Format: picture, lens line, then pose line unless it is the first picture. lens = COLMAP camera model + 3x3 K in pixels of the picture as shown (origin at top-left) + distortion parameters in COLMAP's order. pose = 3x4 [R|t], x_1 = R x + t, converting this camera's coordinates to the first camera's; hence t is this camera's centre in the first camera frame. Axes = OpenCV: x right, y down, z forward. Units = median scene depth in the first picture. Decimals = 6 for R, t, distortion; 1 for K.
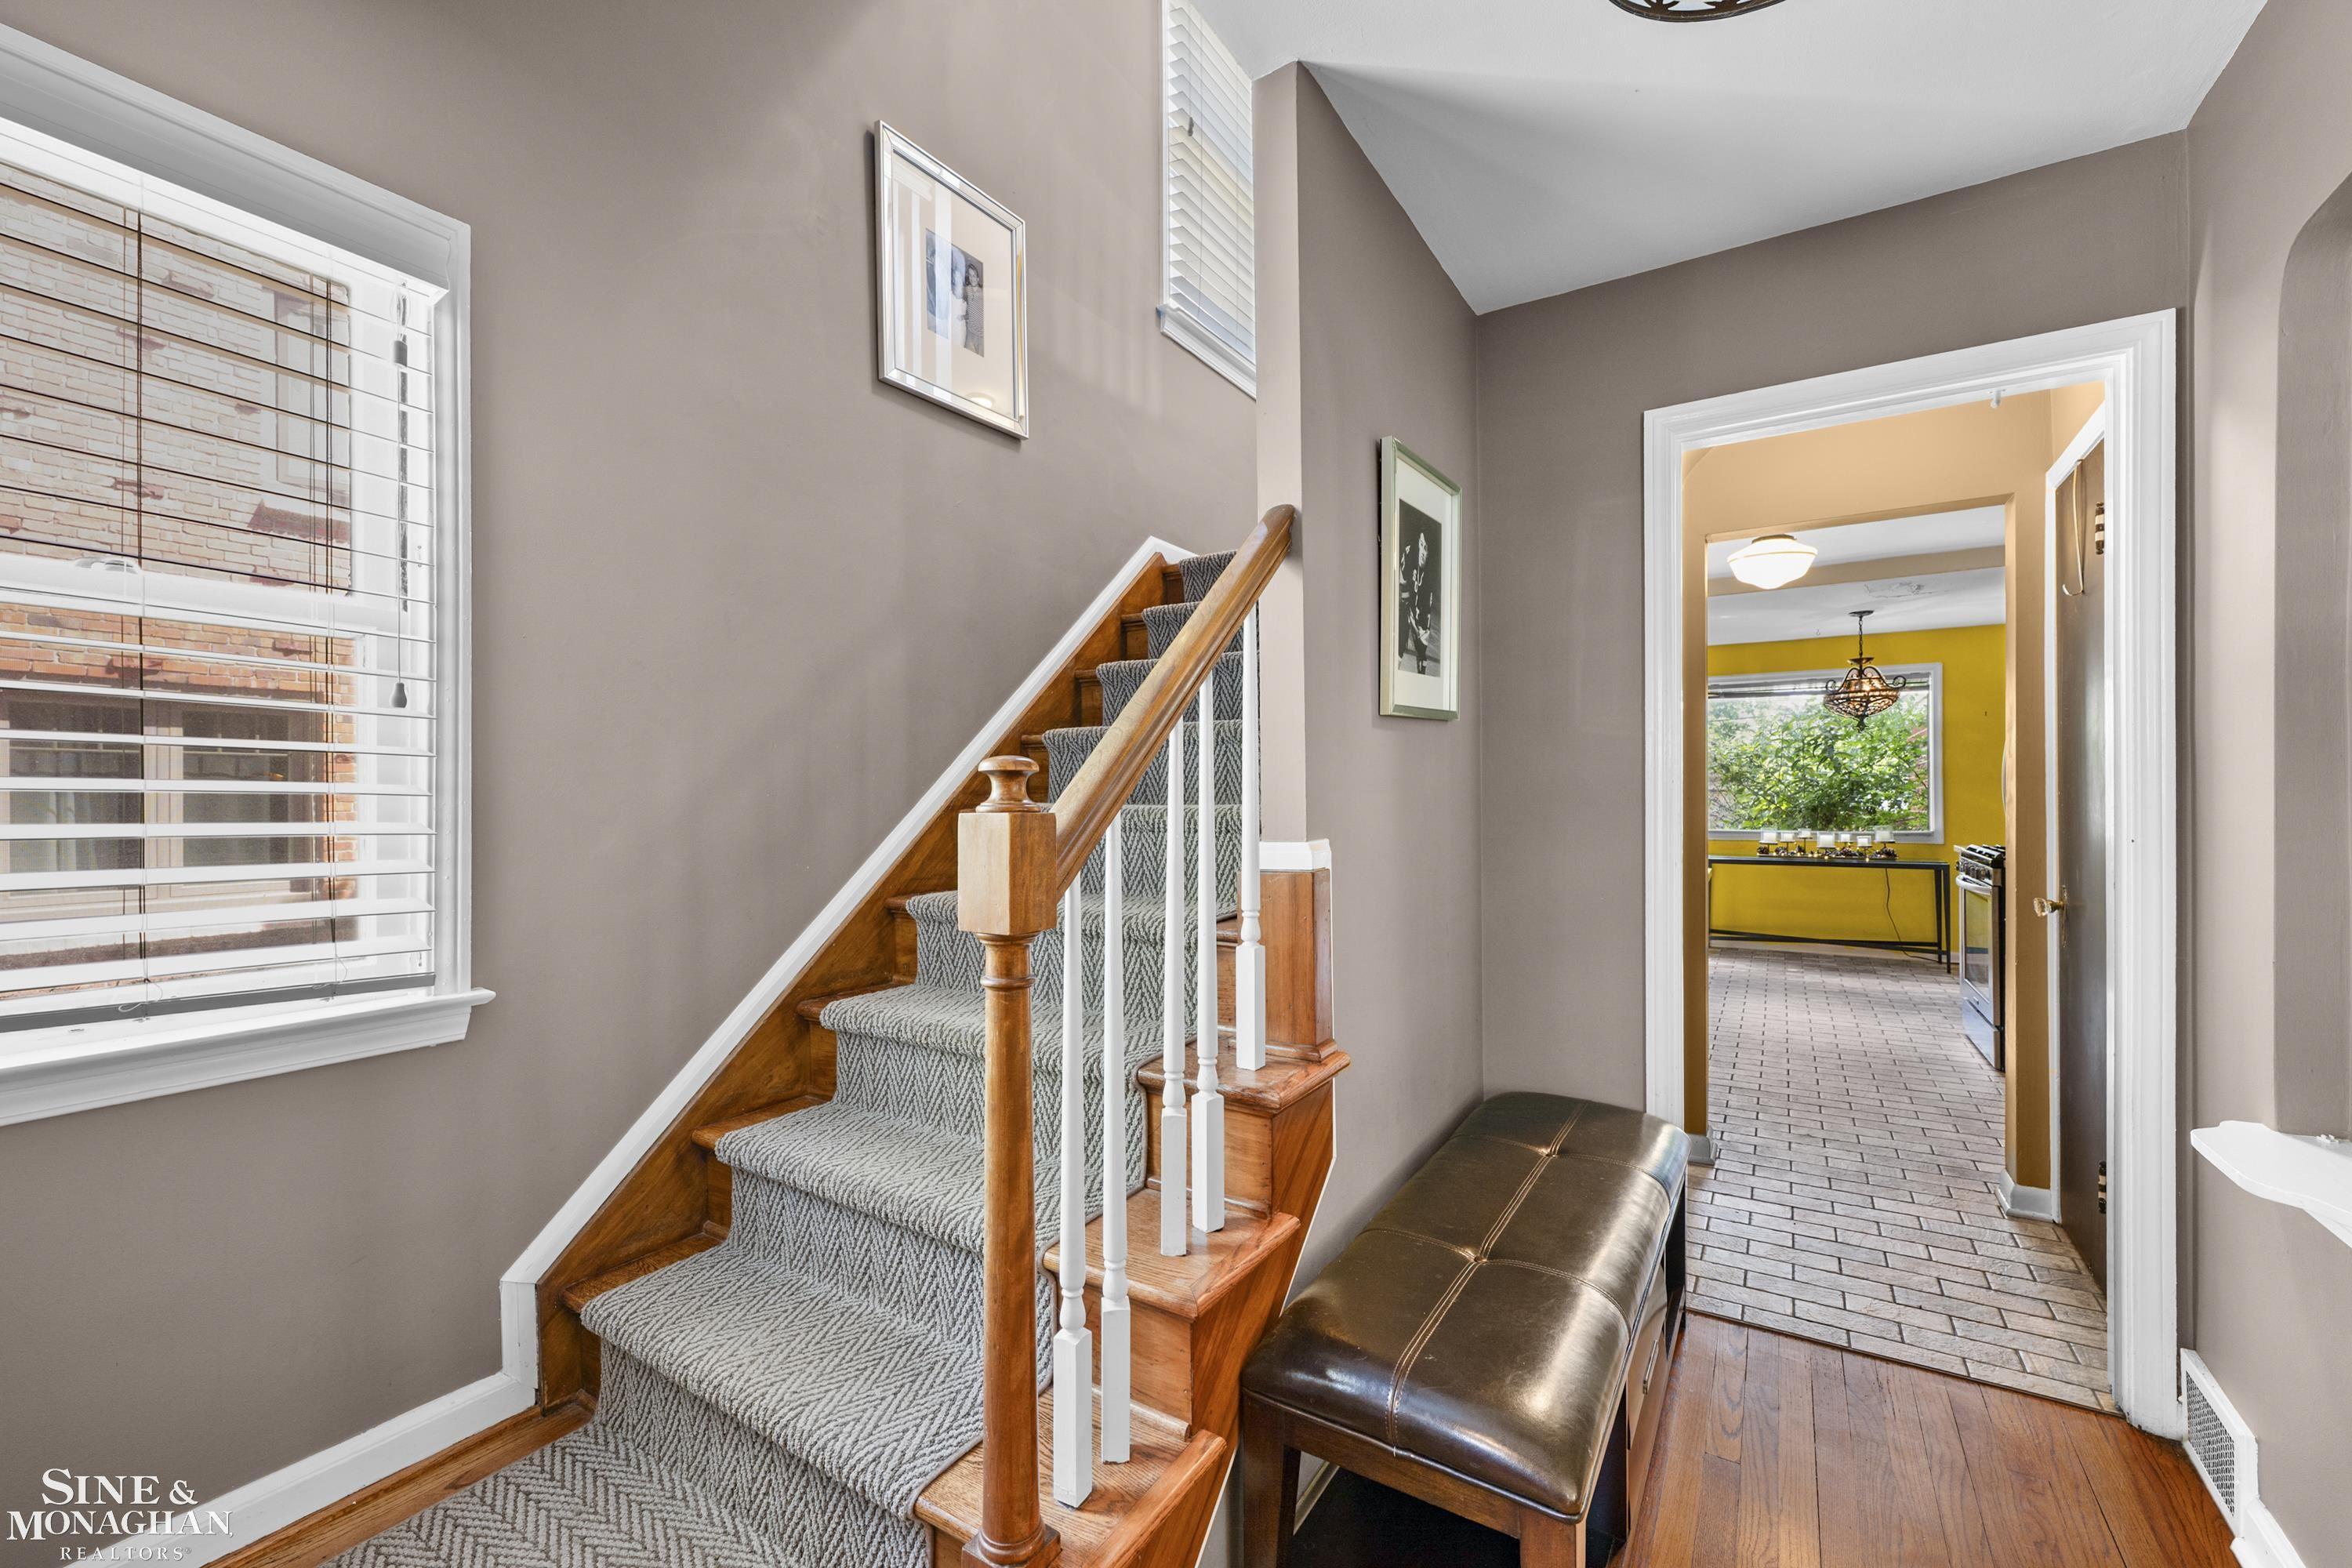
lens RADIAL K [[956.0, 0, 1172.7], [0, 956.0, 798.7], [0, 0, 1]] dist [-0.000883, 0.000096]
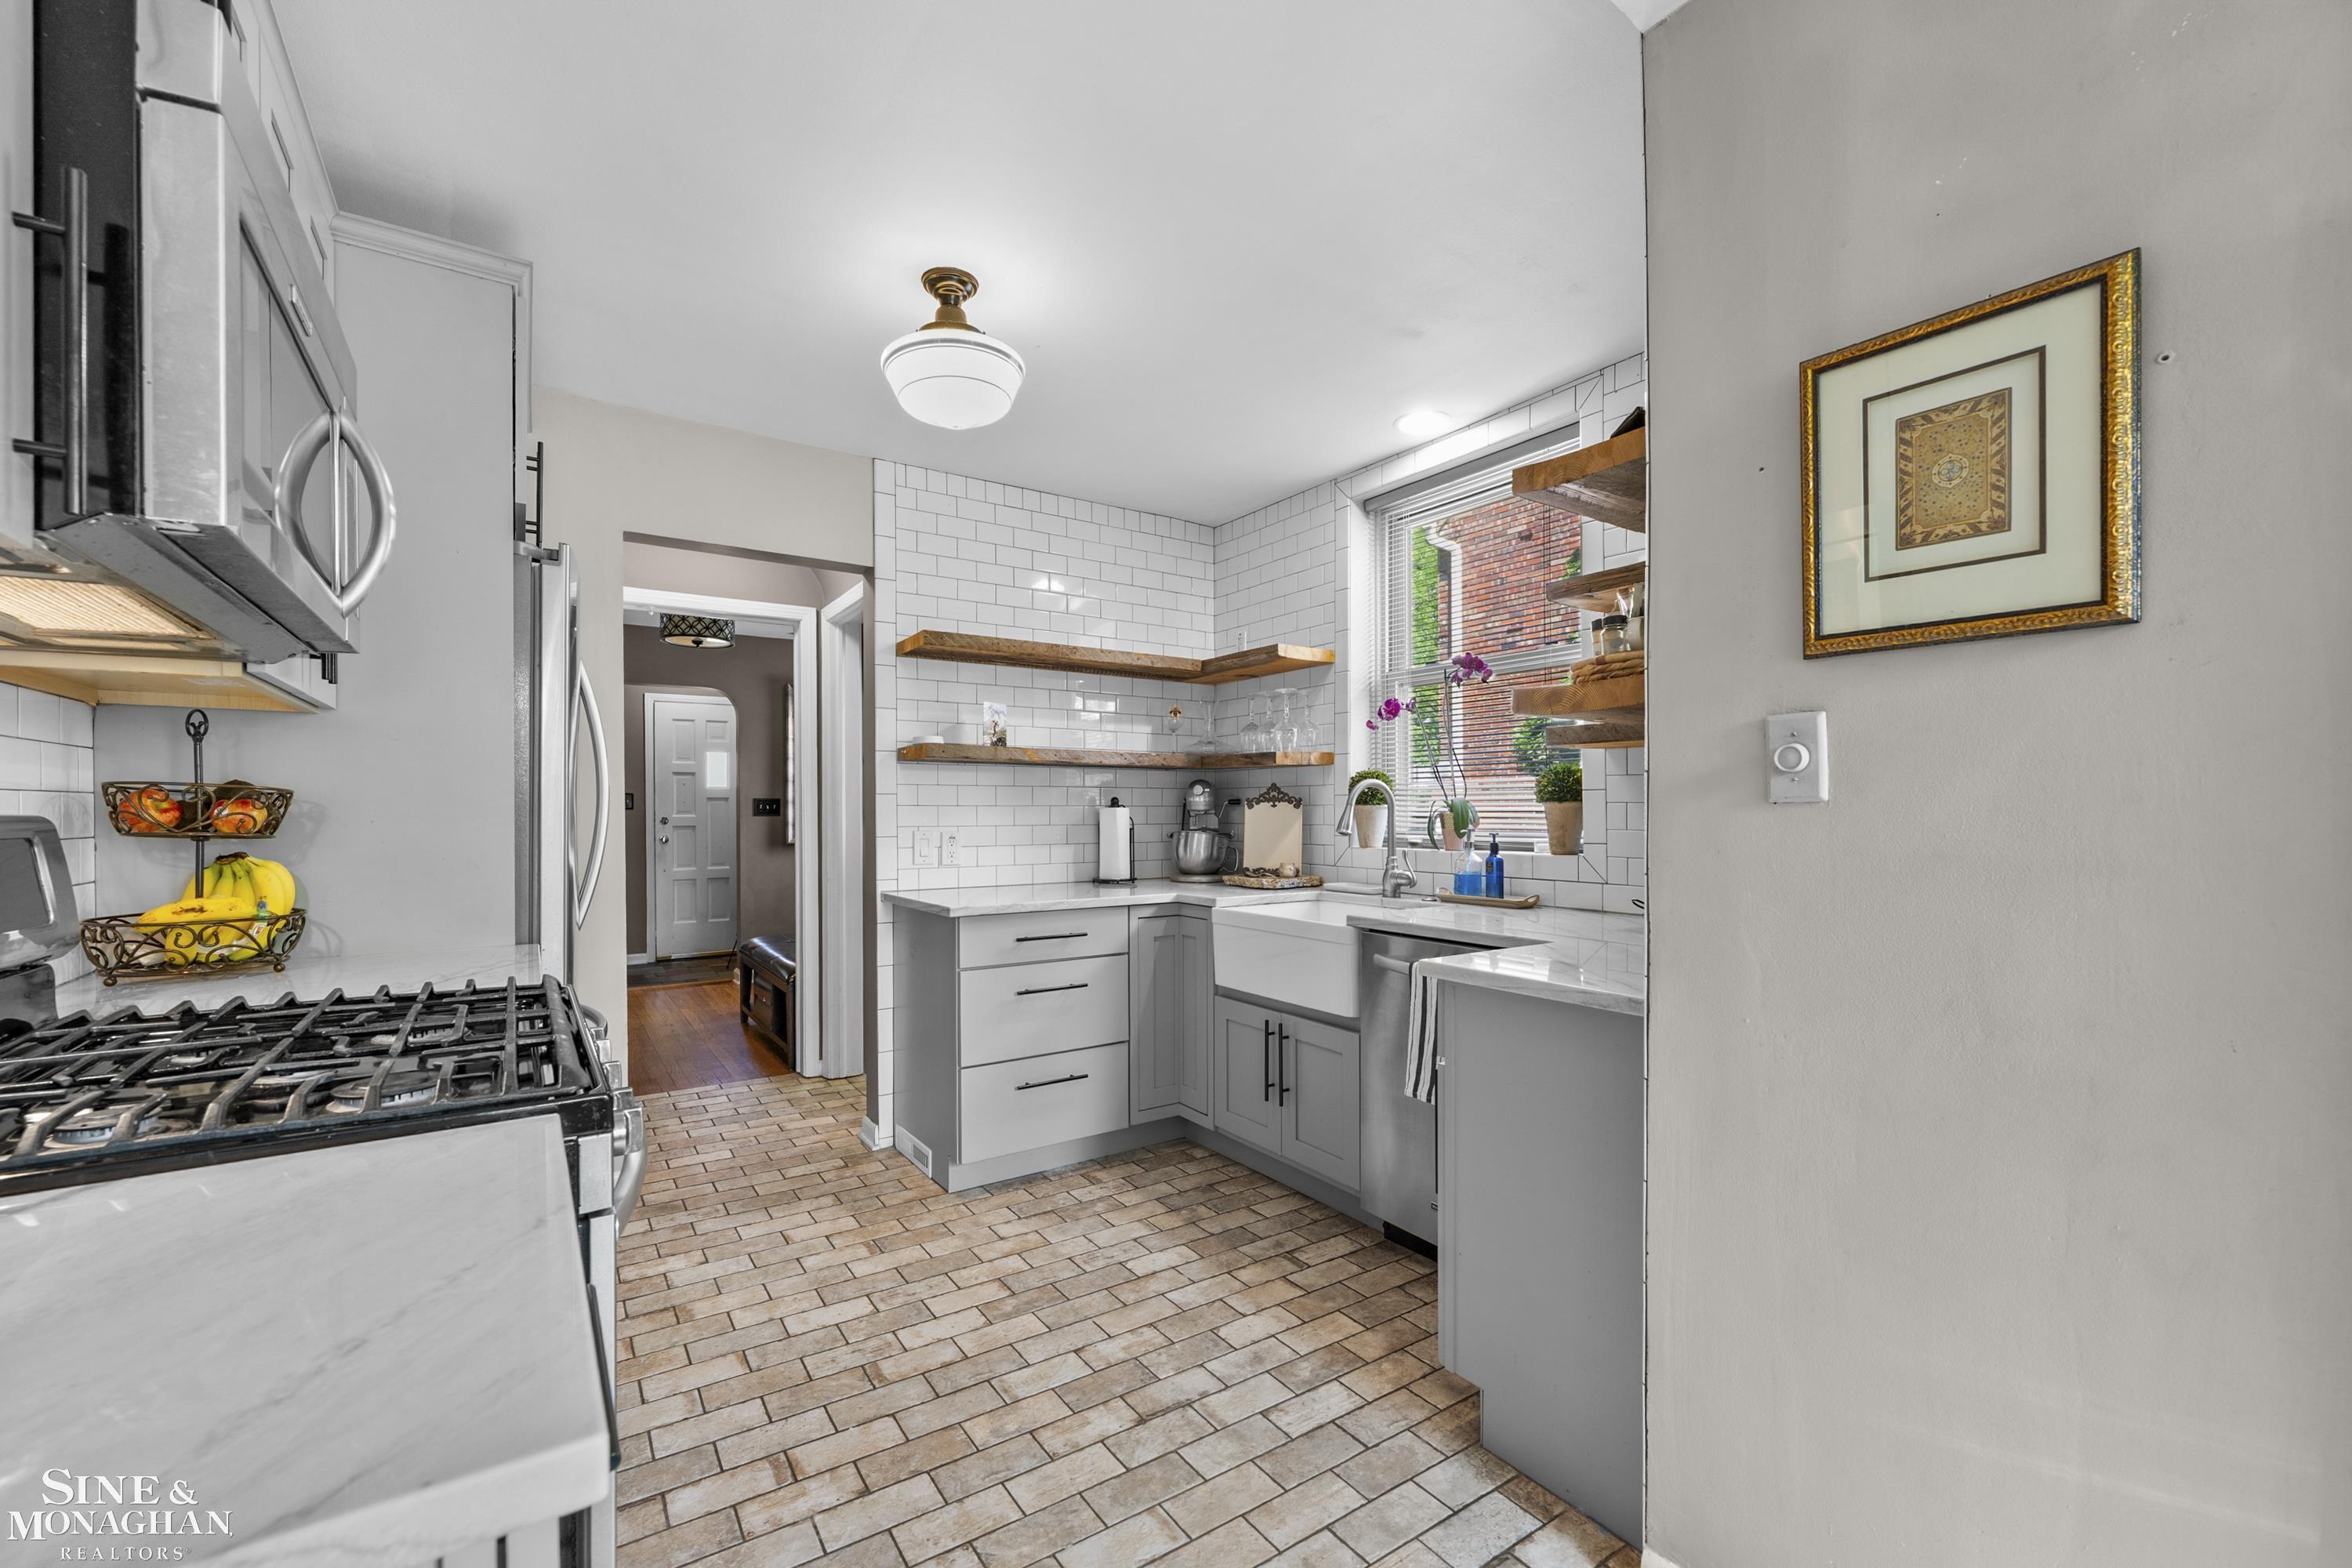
lens RADIAL K [[956.0, 0, 1172.7], [0, 956.0, 798.7], [0, 0, 1]] dist [-0.000883, 0.000096]
pose [[-0.398084, -0.005276, -0.917334, 3.013008], [-0.001313, 0.999986, -0.005182, -0.022788], [0.917348, -0.000859, -0.398086, 3.705570]]
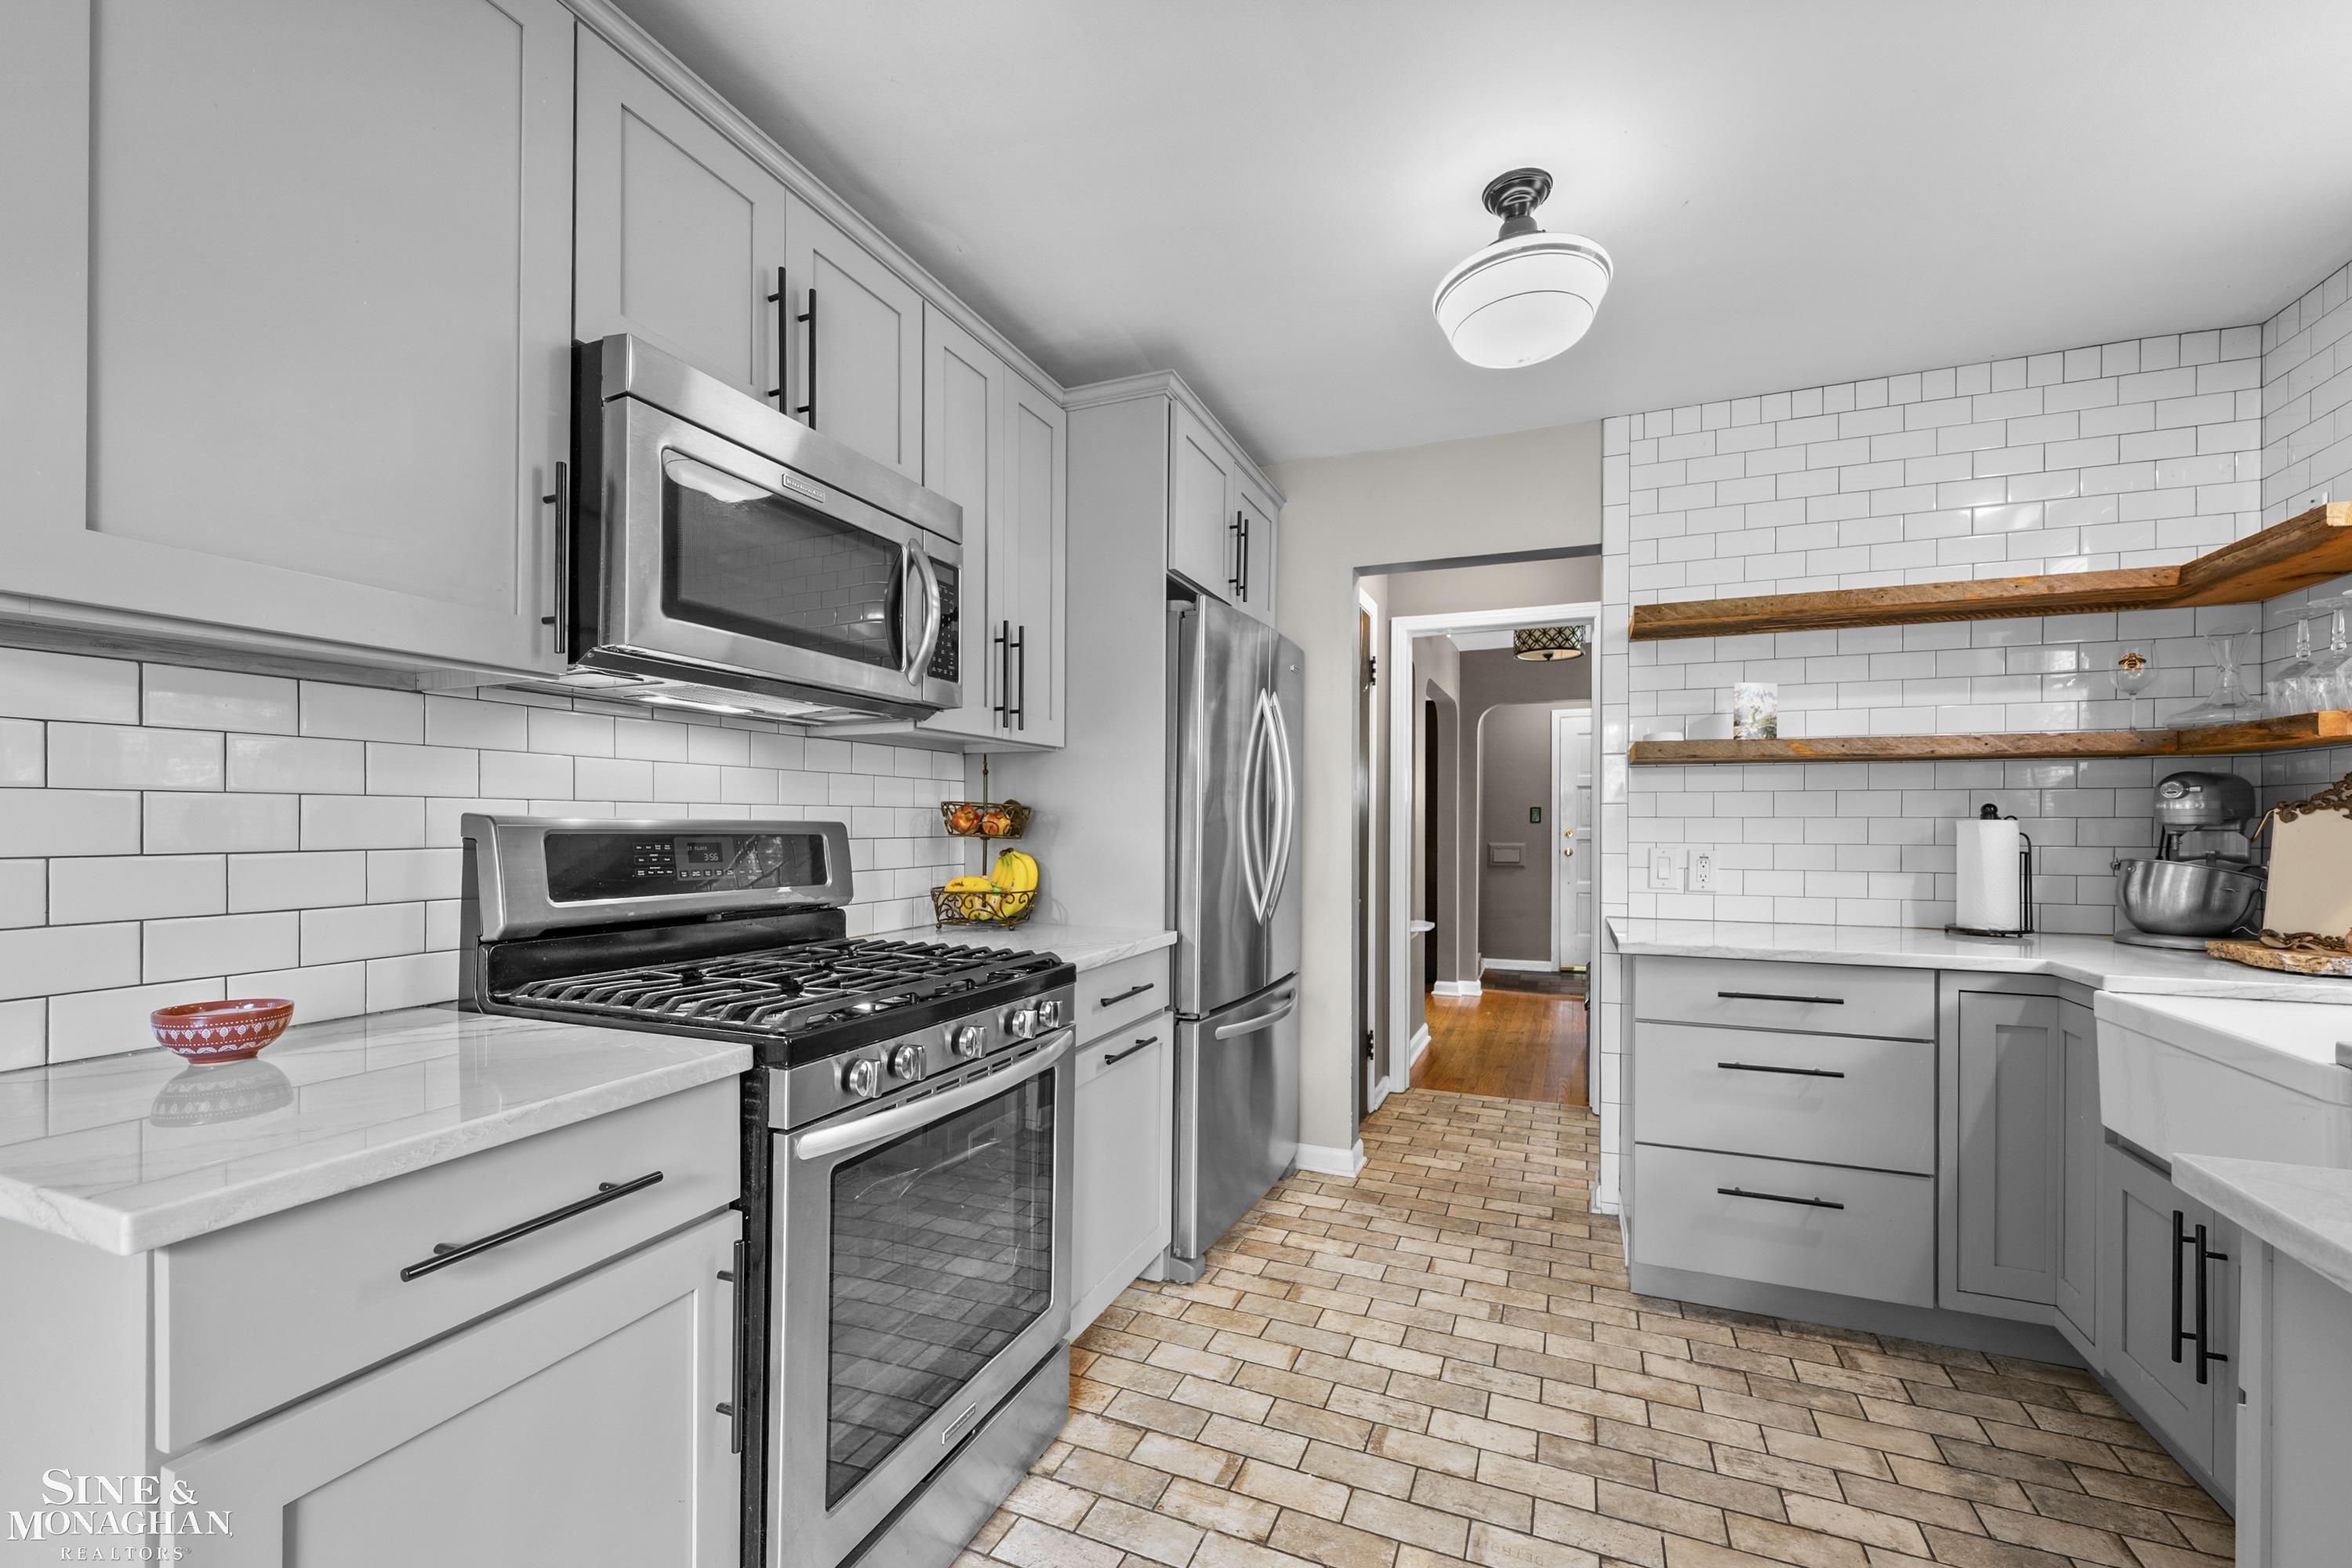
lens RADIAL K [[961.5, 0, 1181.3], [0, 961.5, 811.8], [0, 0, 1]] dist [0.000031, 0.000308]
pose [[-0.984542, -0.000221, -0.175149, 2.406506], [0.000972, 0.999977, -0.006728, -0.015869], [0.175146, -0.006794, -0.984519, 3.962251]]
